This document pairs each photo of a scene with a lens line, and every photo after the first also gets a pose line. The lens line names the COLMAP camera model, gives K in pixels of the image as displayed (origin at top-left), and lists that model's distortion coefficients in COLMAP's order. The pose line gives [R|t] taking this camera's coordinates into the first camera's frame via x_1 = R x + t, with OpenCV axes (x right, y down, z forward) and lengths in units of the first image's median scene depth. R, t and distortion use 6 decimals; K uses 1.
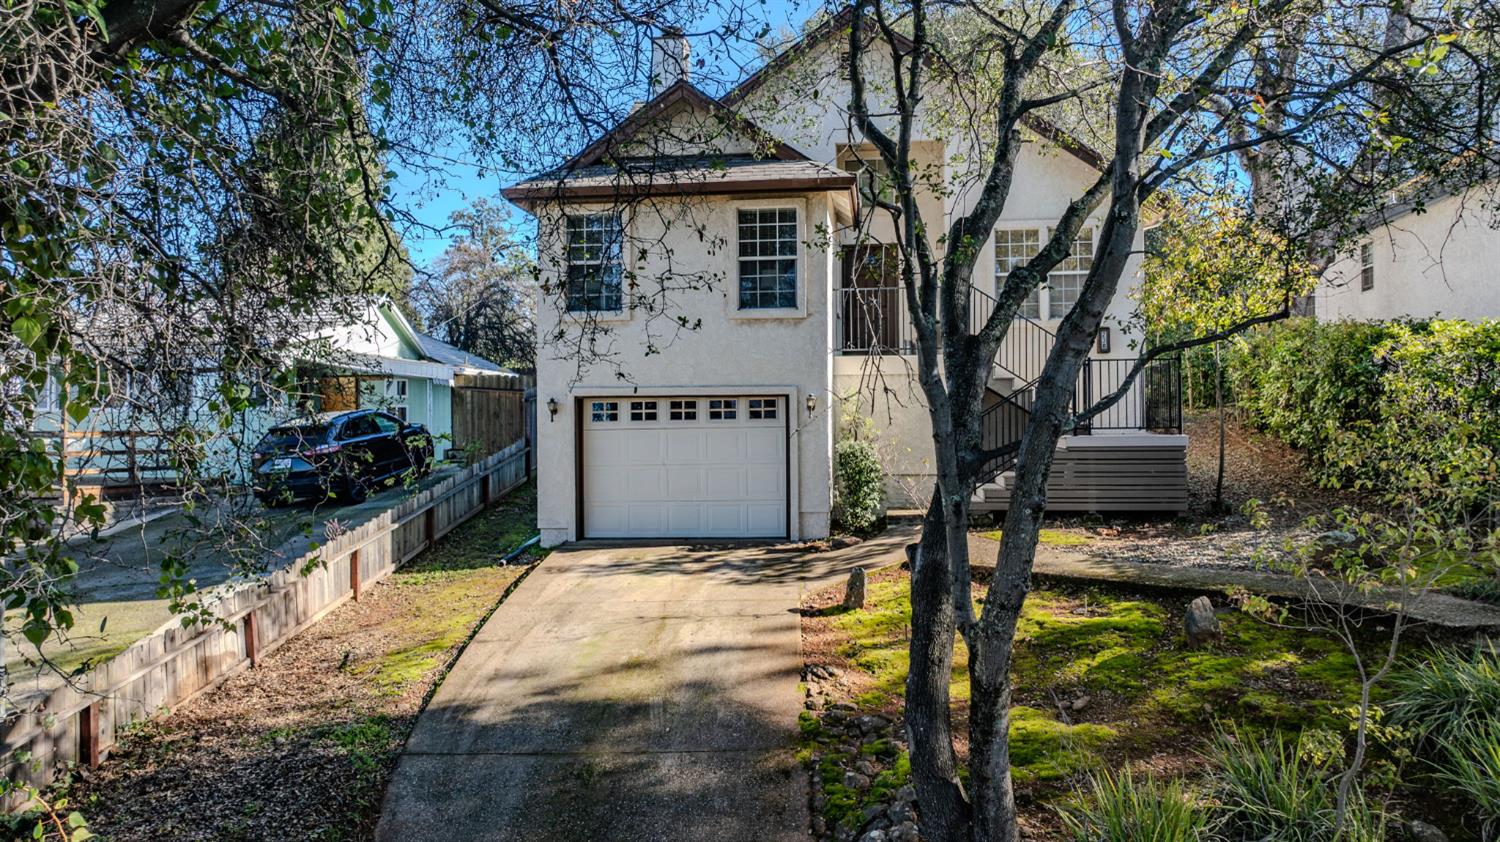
lens RADIAL K [[1063.1, 0, 746.5], [0, 1063.1, 418.7], [0, 0, 1]] dist [-0.022464, 0.002205]
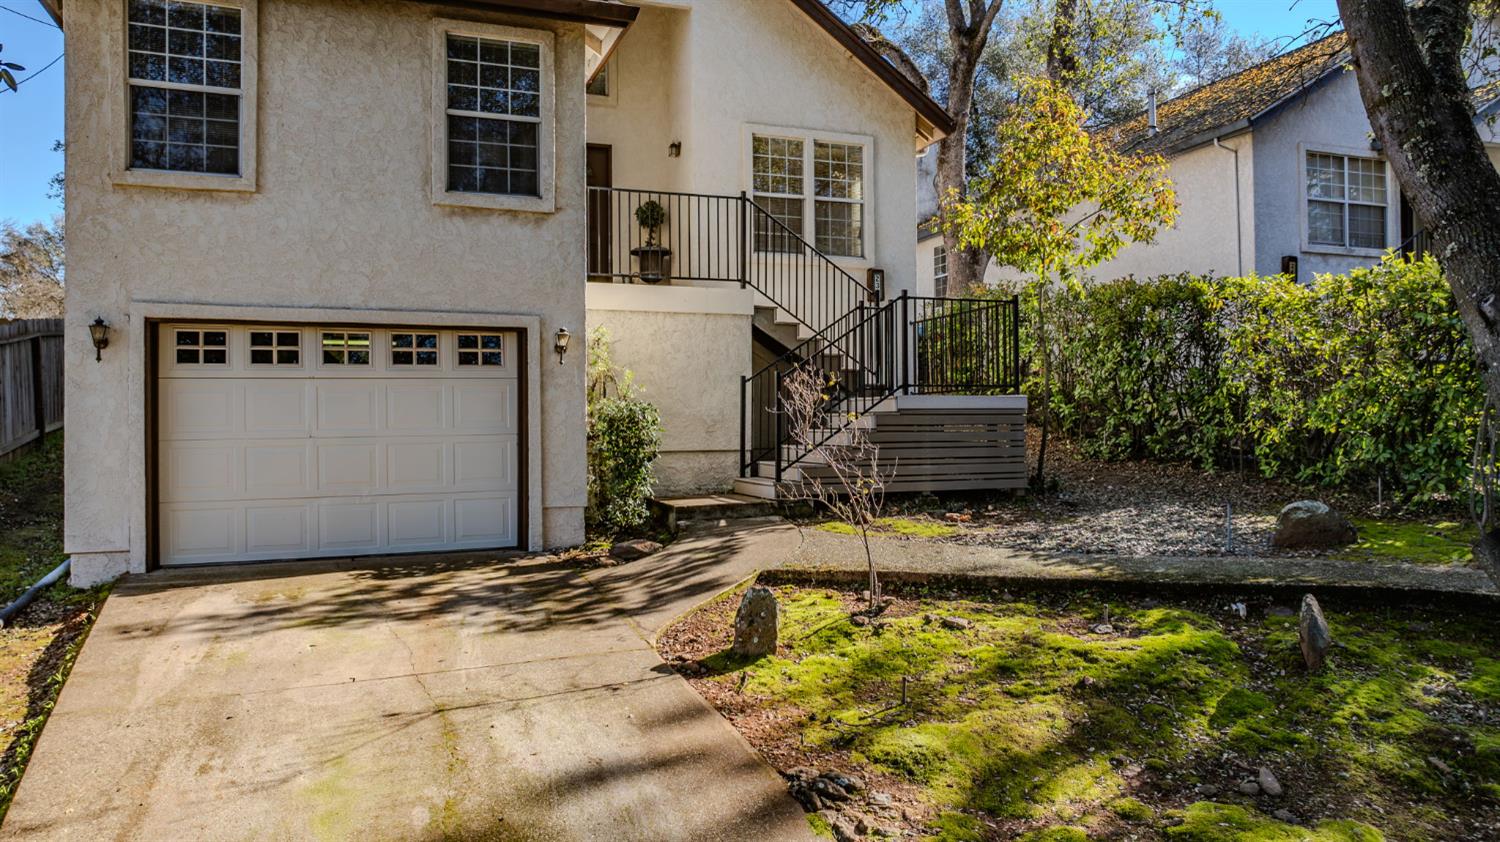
lens RADIAL K [[1063.1, 0, 760.0], [0, 1063.1, 417.3], [0, 0, 1]] dist [-0.022464, 0.002205]
pose [[0.878027, 0.004802, 0.478587, -0.151091], [-0.002439, 0.999982, -0.005557, 0.036631], [-0.478605, 0.003712, 0.878022, 0.371302]]
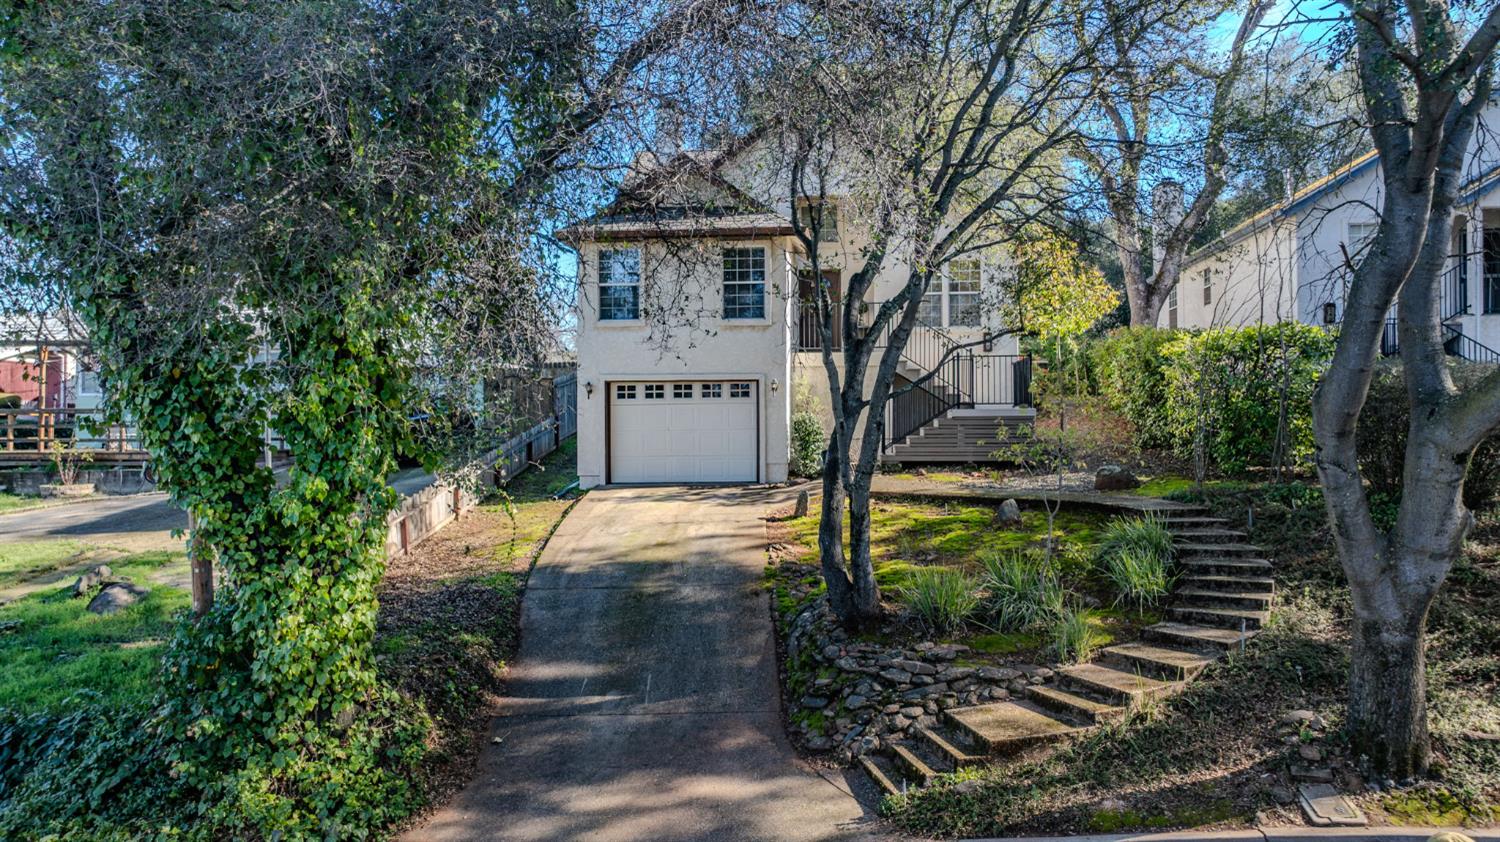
lens RADIAL K [[1063.1, 0, 748.9], [0, 1063.1, 420.6], [0, 0, 1]] dist [-0.022464, 0.002205]
pose [[0.999523, 0.002856, 0.030739, -0.016823], [-0.002897, 0.999995, 0.001285, 0.030615], [-0.030735, -0.001373, 0.999527, -0.419647]]
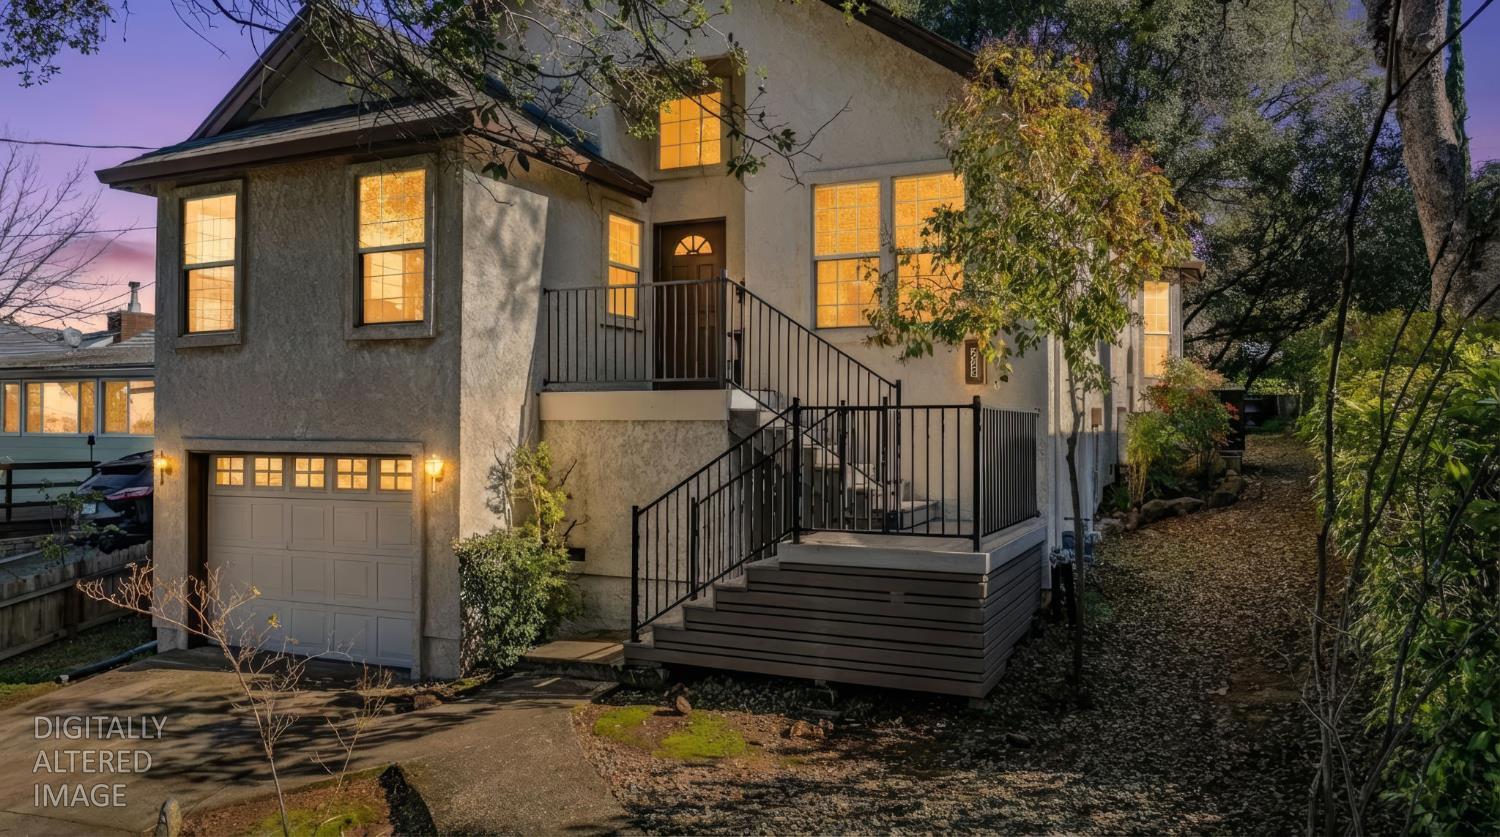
lens RADIAL K [[1056.6, 0, 749.9], [0, 1056.6, 413.6], [0, 0, 1]] dist [-0.008723, -0.002446]
pose [[0.951647, 0.005193, -0.307150, 0.453280], [-0.005787, 0.999983, -0.001024, -0.050534], [0.307140, 0.002752, 0.951660, 0.459447]]
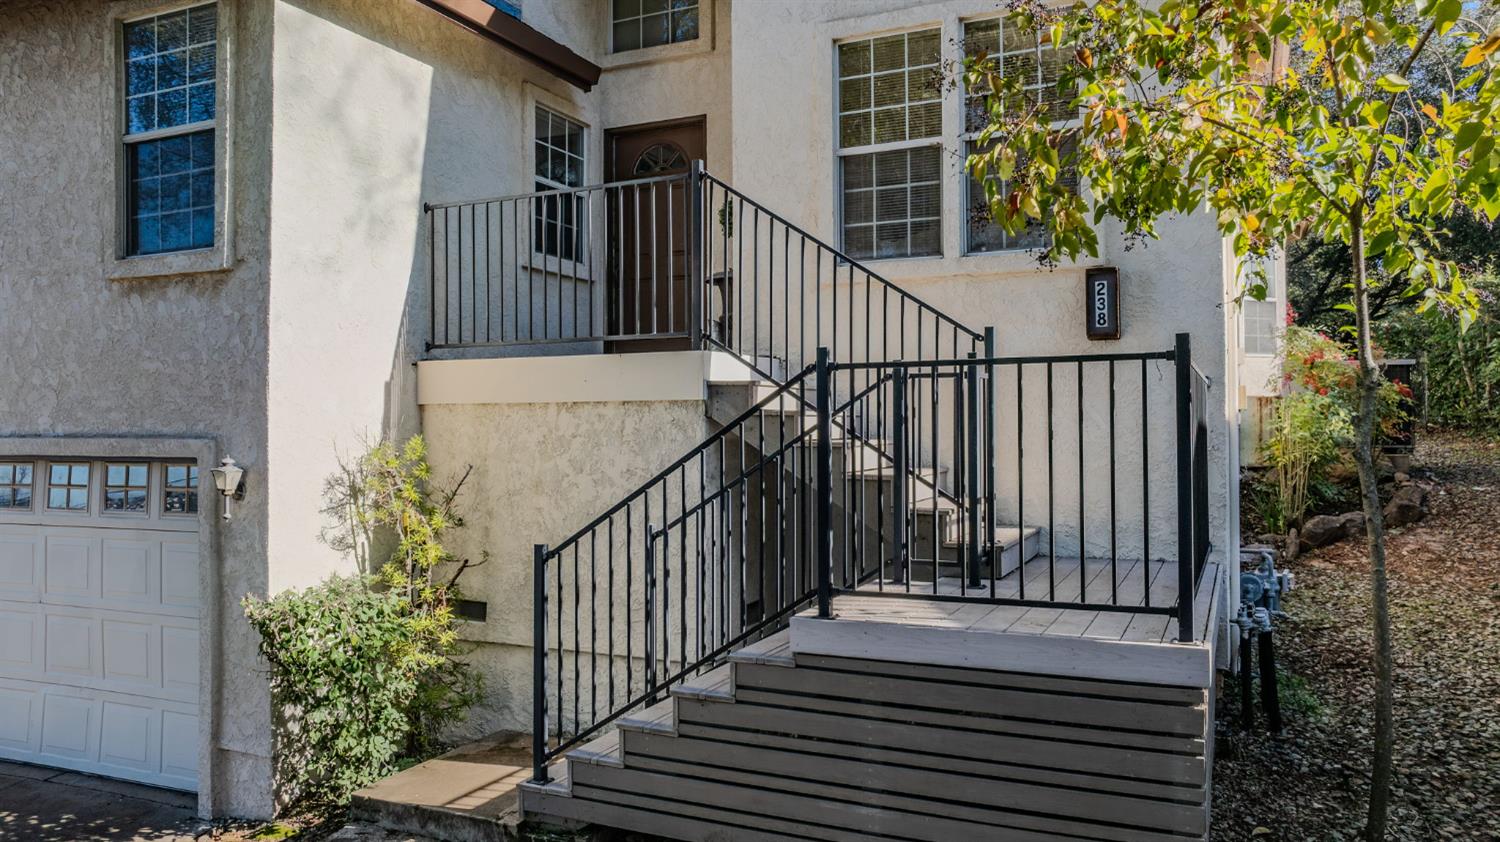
lens RADIAL K [[1063.1, 0, 752.8], [0, 1063.1, 413.1], [0, 0, 1]] dist [-0.022464, 0.002205]
pose [[0.953002, -0.001670, -0.302959, 0.378710], [0.000314, 0.999990, -0.004524, -0.039714], [0.302964, 0.004216, 0.952993, 0.700395]]
